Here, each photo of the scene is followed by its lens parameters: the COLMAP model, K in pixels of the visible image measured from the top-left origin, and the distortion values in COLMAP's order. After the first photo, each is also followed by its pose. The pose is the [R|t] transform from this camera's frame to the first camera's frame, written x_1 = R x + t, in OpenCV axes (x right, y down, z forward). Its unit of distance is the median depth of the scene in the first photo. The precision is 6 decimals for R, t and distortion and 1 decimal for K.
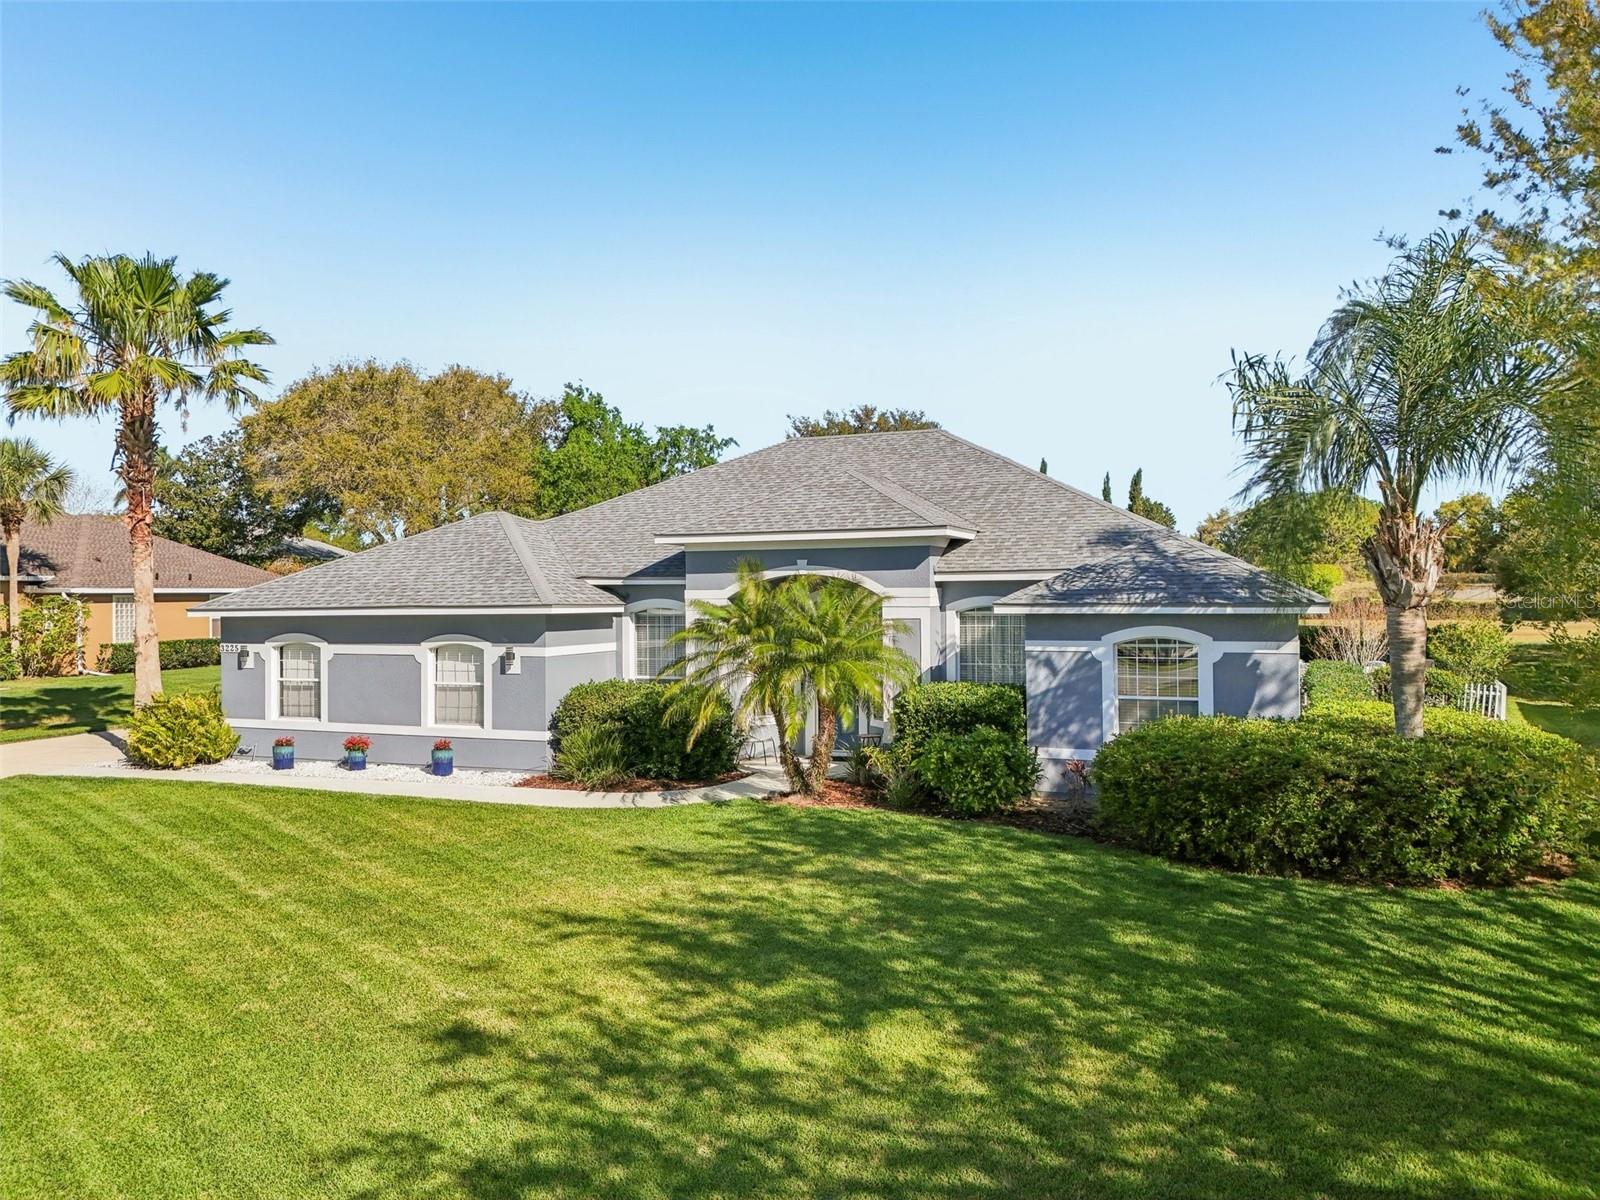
lens RADIAL K [[1178.5, 0, 798.5], [0, 1178.5, 588.6], [0, 0, 1]] dist [0.063026, -0.050131]
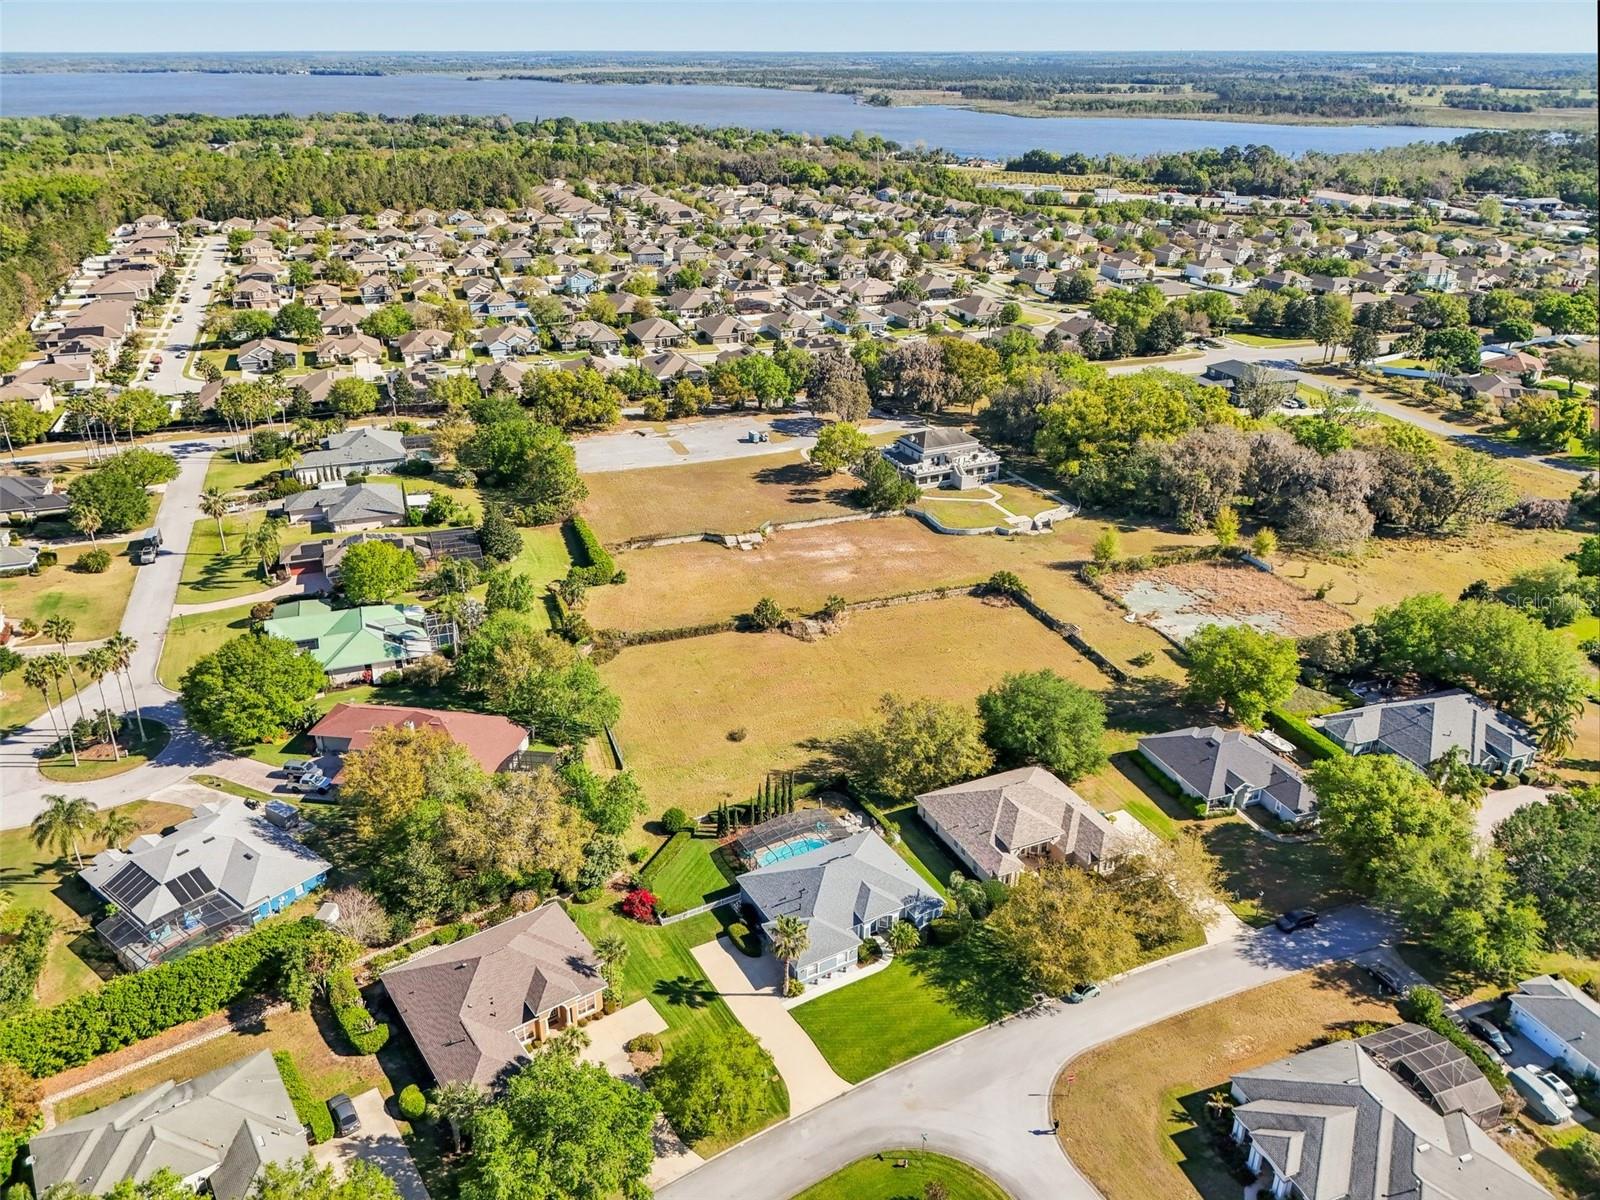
lens RADIAL K [[1178.5, 0, 800.5], [0, 1178.5, 626.1], [0, 0, 1]] dist [0.063026, -0.050131]
pose [[0.607862, -0.338931, 0.718073, -4.573726], [-0.016700, 0.898669, 0.438309, -4.465036], [-0.793867, -0.278424, 0.540607, -1.775056]]
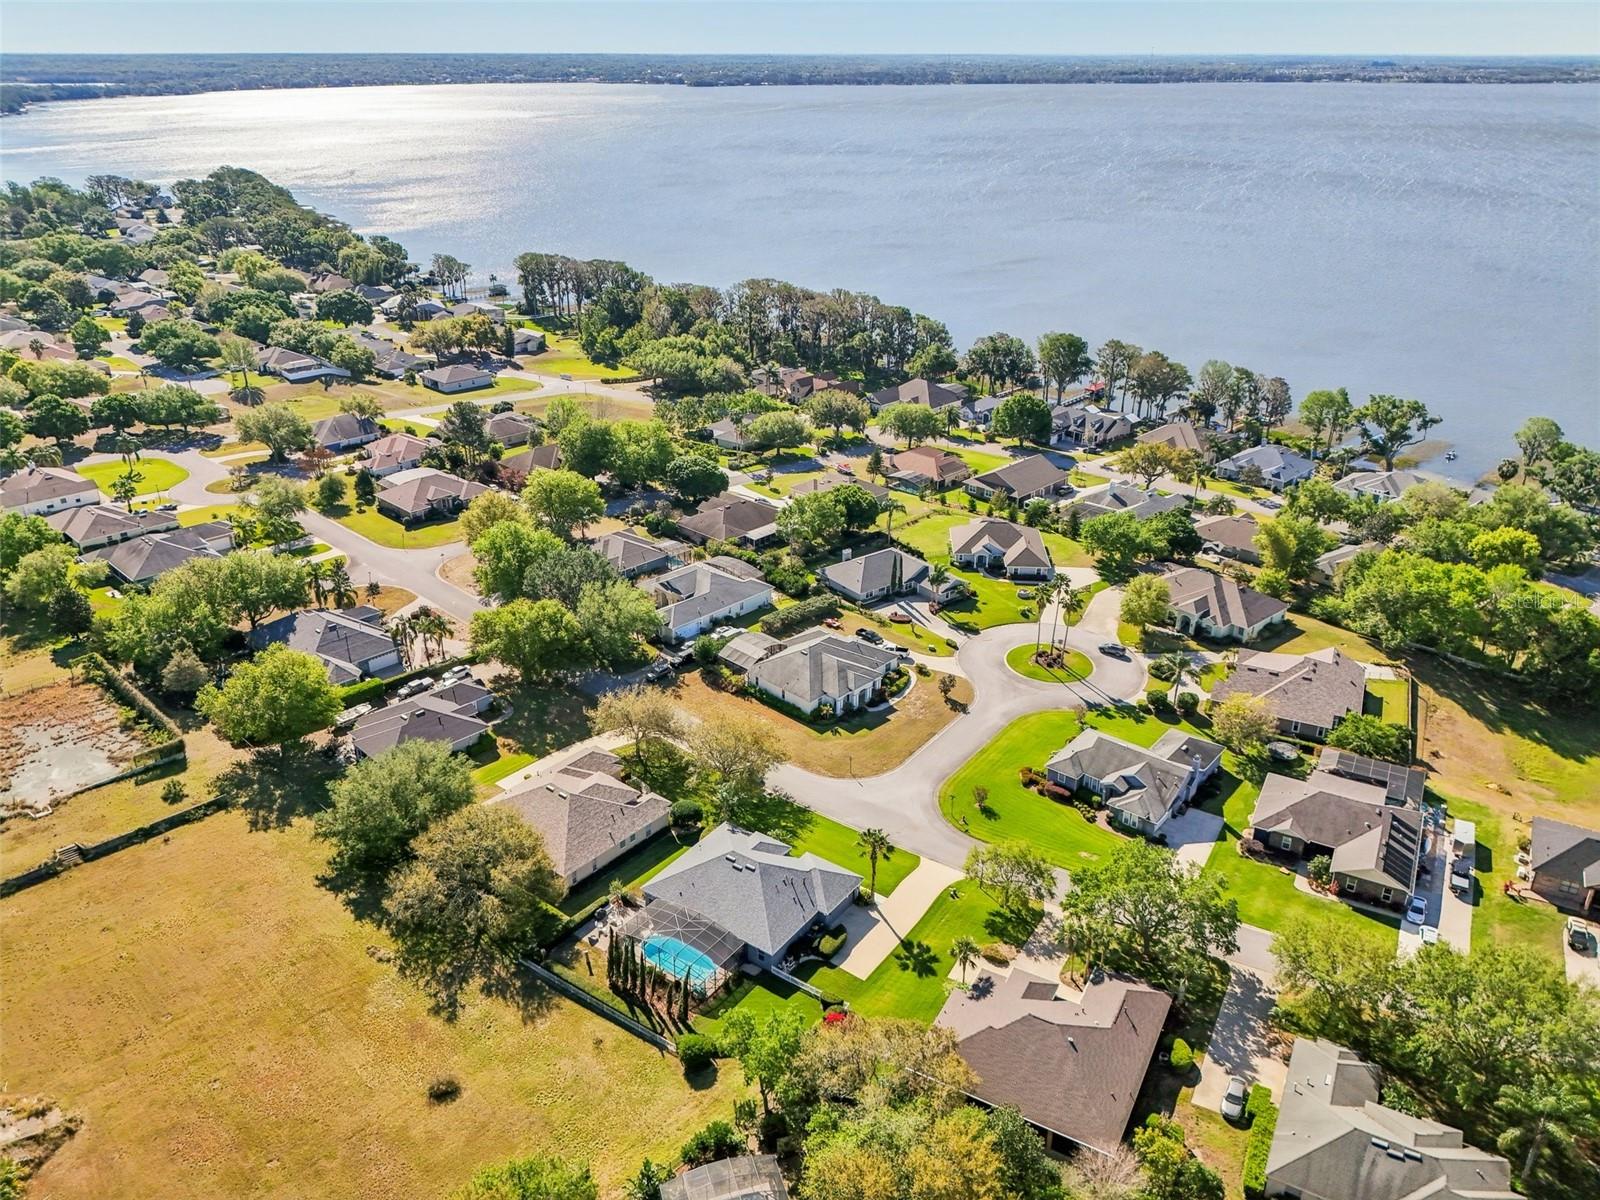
lens RADIAL K [[1178.5, 0, 812.9], [0, 1178.5, 607.7], [0, 0, 1]] dist [0.063026, -0.050131]
pose [[-0.977229, -0.092520, 0.190955, -1.520188], [-0.000346, 0.900626, 0.434595, -4.576963], [-0.212188, 0.424633, -0.880150, 6.879460]]
